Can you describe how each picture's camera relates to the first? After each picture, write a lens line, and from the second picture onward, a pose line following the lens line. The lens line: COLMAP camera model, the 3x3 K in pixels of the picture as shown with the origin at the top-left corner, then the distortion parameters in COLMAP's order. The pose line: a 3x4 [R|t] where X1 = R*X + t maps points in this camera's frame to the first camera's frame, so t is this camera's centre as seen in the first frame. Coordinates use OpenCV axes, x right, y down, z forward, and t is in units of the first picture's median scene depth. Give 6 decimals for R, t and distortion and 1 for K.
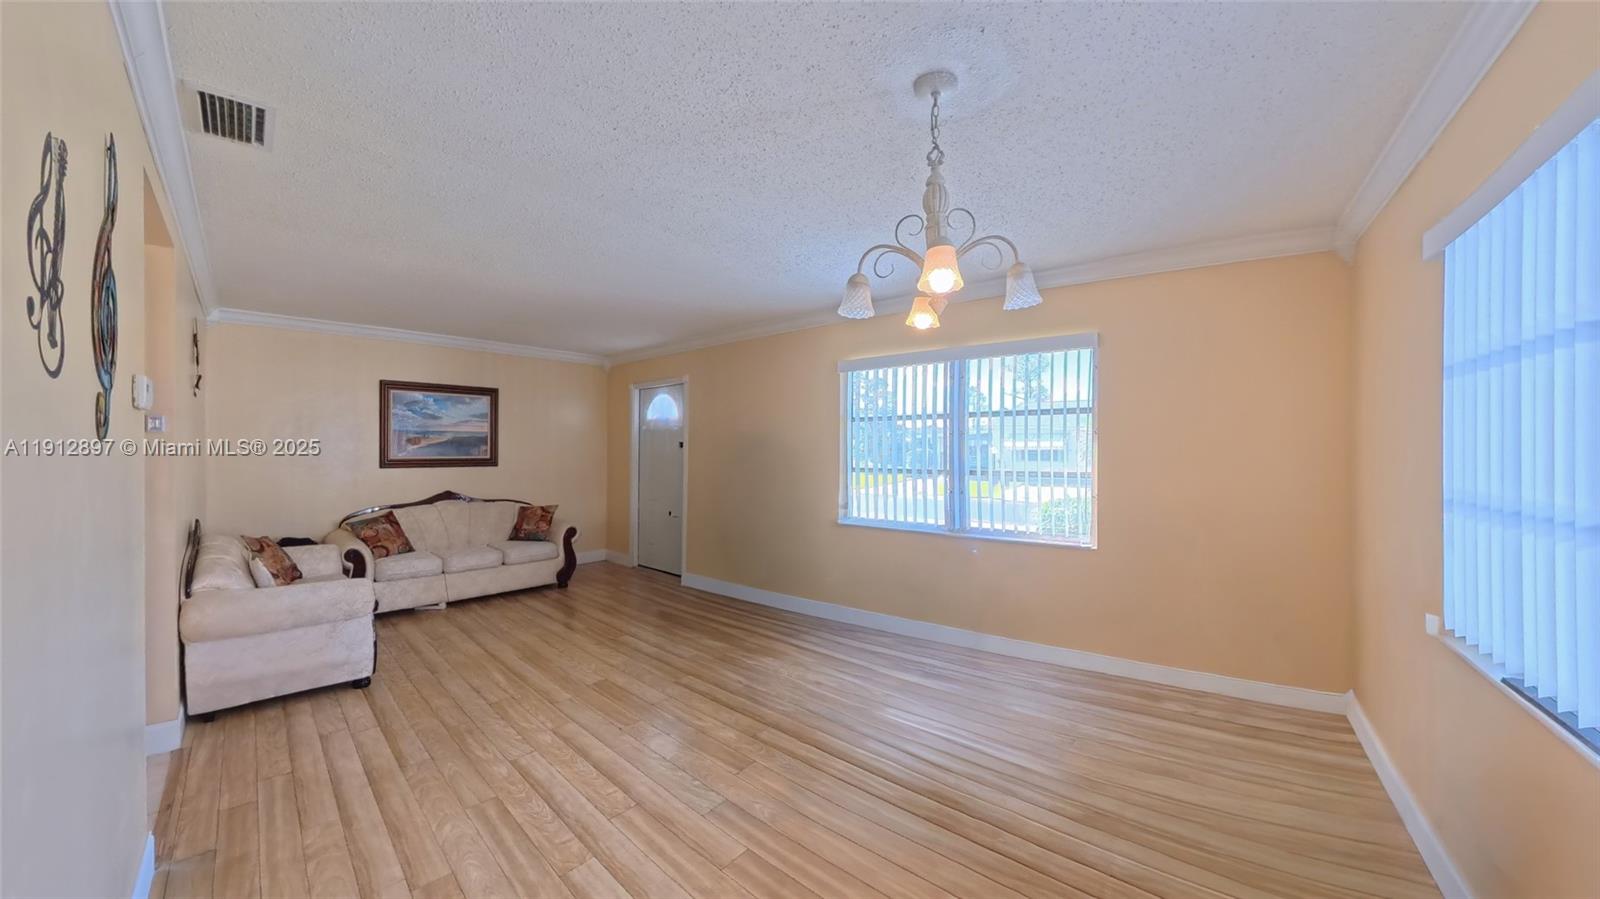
lens RADIAL K [[706.4, 0, 800.0], [0, 706.4, 449.5], [0, 0, 1]] dist [0.001387, -0.000049]
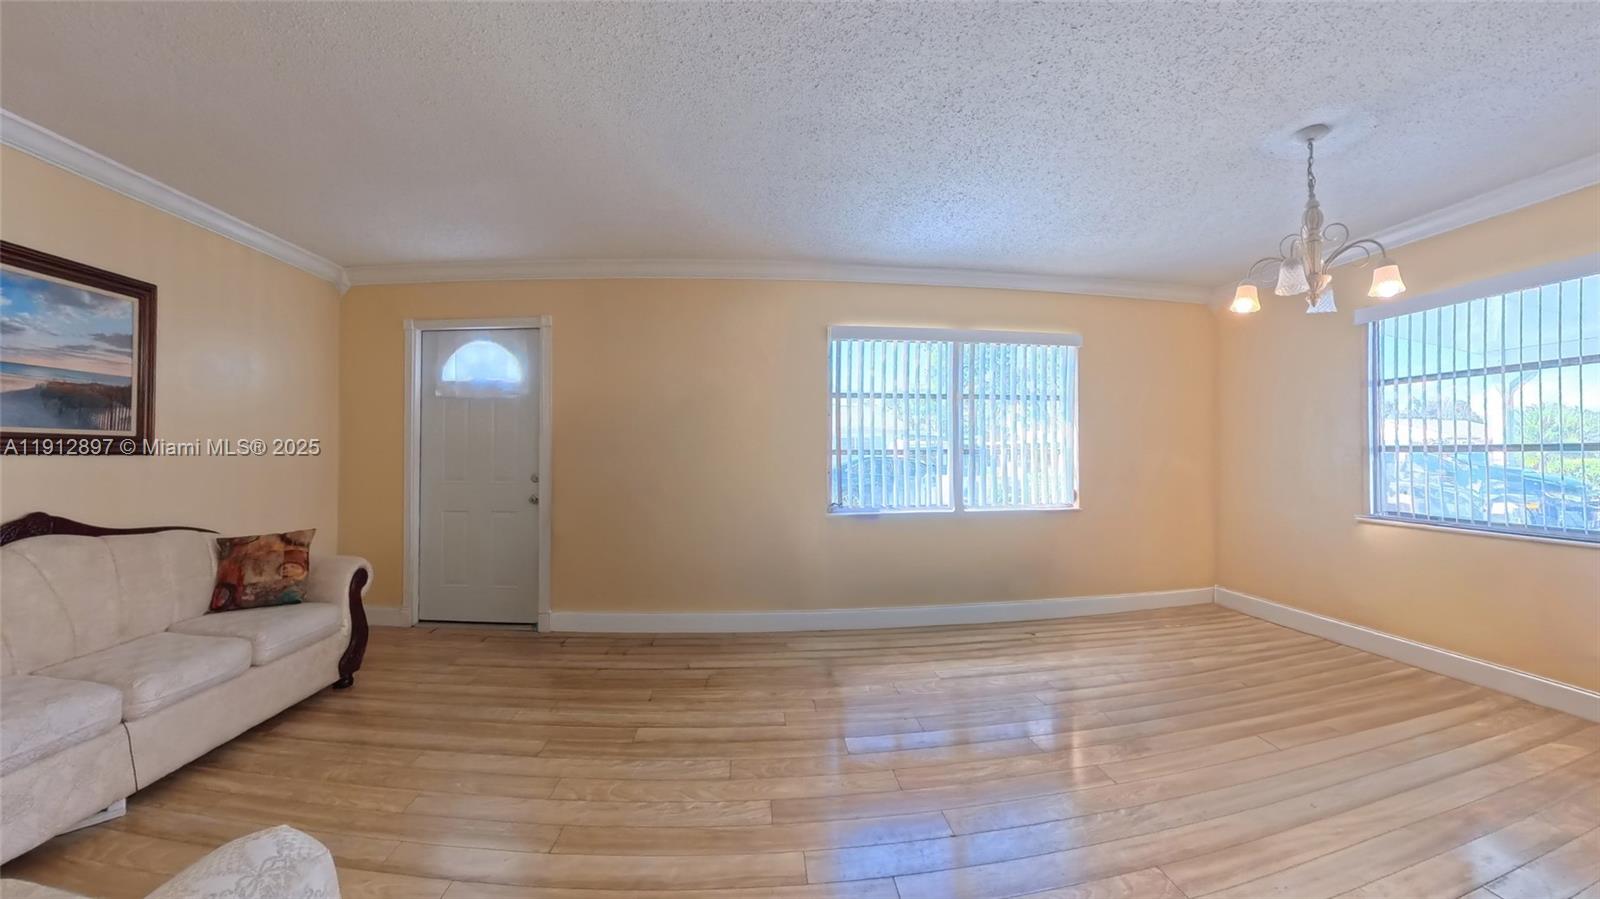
lens RADIAL K [[621.2, 0, 797.5], [0, 621.2, 427.6], [0, 0, 1]] dist [-0.034111, 0.000119]
pose [[0.665370, 0.025611, 0.746074, -0.449649], [0.005684, 0.999209, -0.039369, 0.024508], [-0.746492, 0.030435, 0.664698, 0.447262]]
